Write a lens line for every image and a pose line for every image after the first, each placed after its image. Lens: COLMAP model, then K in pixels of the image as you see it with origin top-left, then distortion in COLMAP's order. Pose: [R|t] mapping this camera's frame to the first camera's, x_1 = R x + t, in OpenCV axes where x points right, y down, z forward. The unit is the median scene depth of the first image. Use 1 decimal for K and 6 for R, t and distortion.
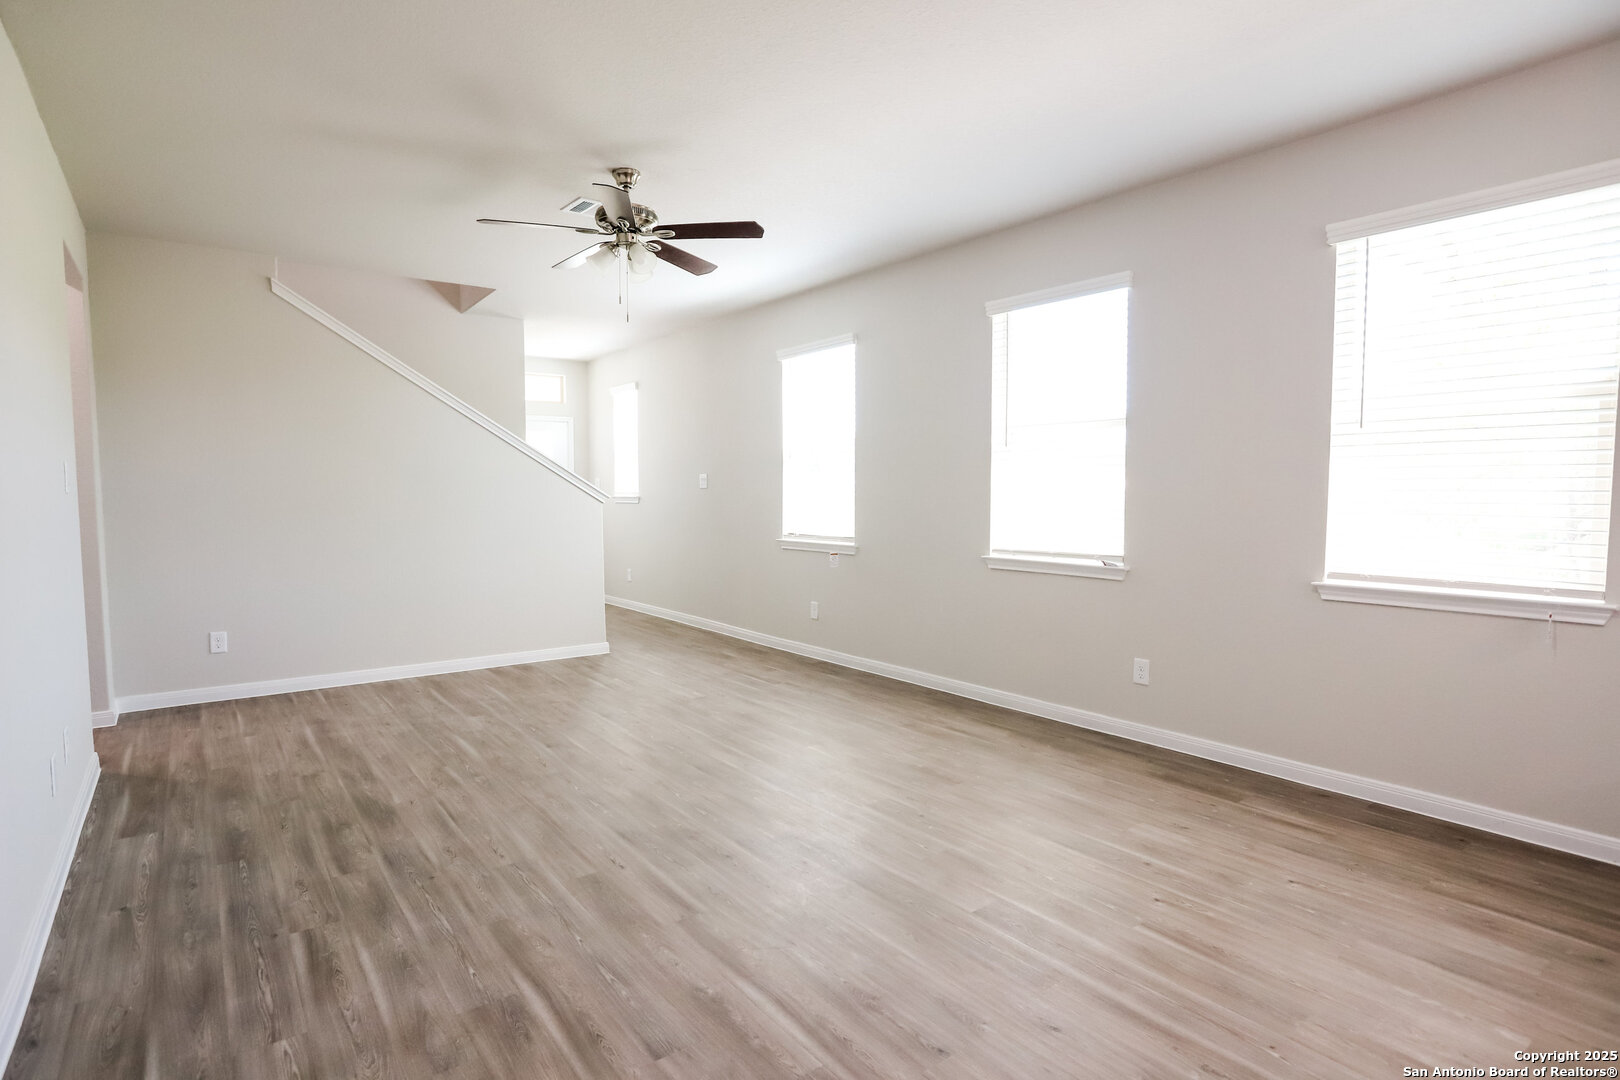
lens RADIAL K [[828.6, 0, 815.1], [0, 828.6, 541.1], [0, 0, 1]] dist [-0.055015, 0.029953]
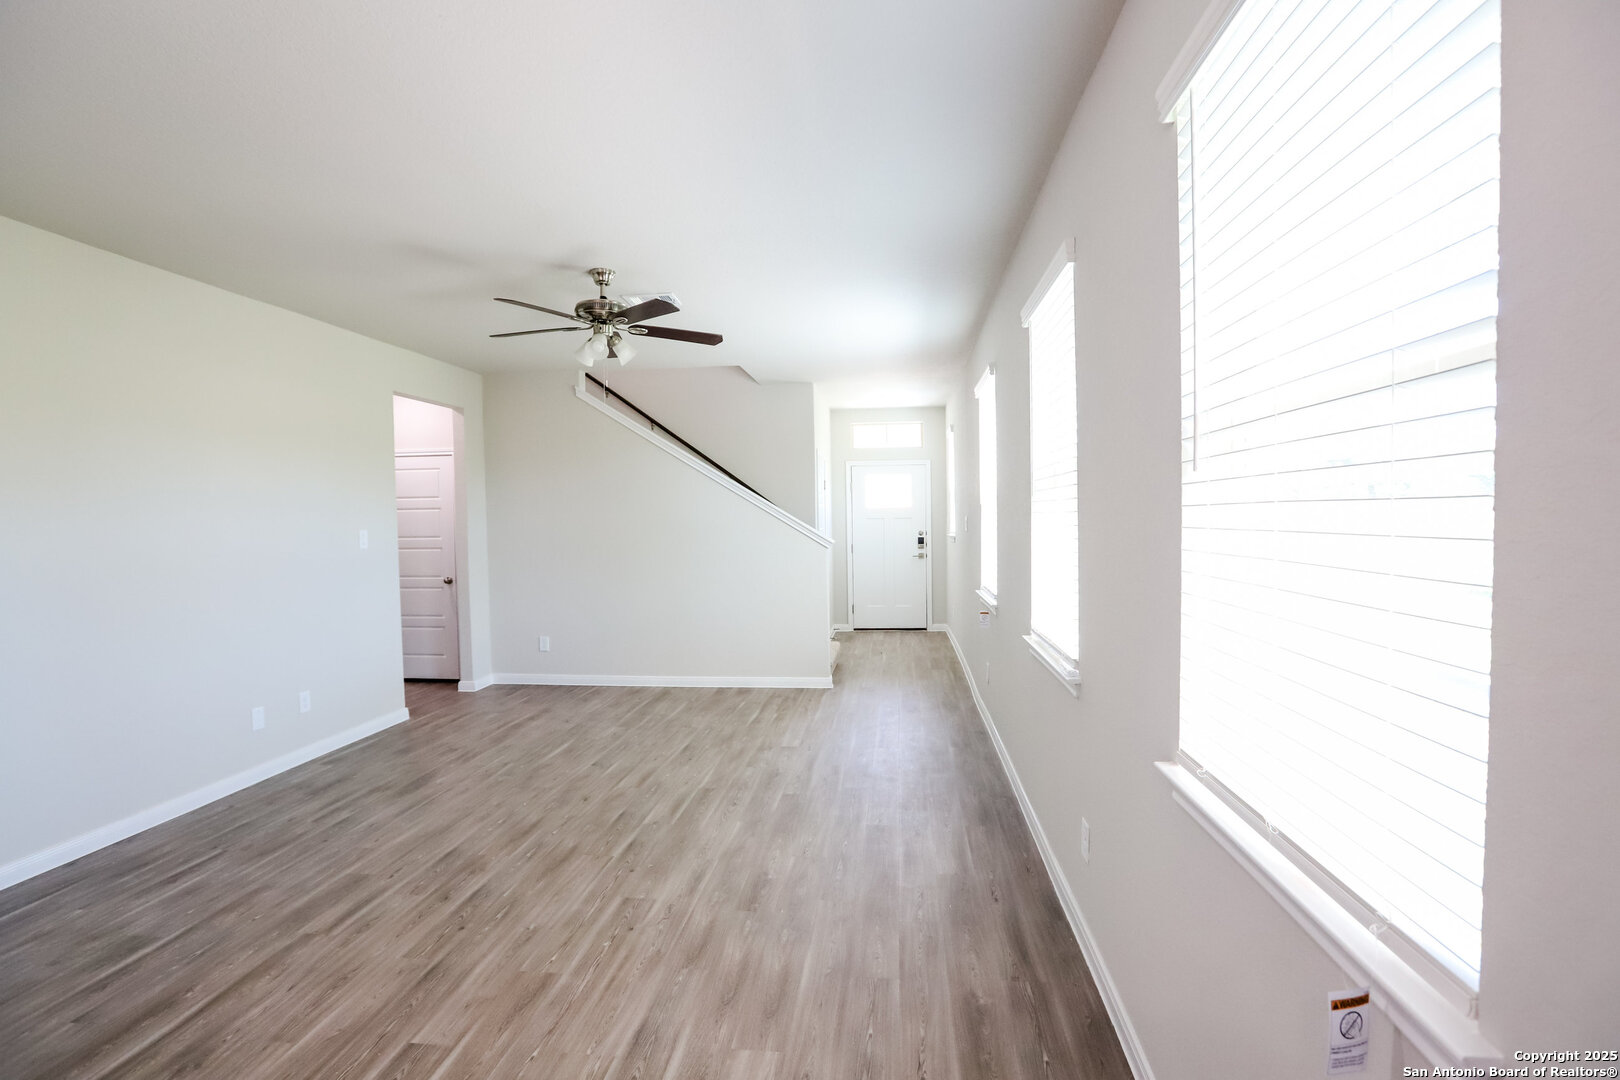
lens RADIAL K [[771.0, 0, 810.0], [0, 771.0, 540.0], [0, 0, 1]] dist [-0.030247, 0.012412]
pose [[0.730984, 0.011975, -0.682290, 0.755720], [-0.031060, 0.999394, -0.015736, -0.073799], [0.681688, 0.032695, 0.730912, 0.460556]]
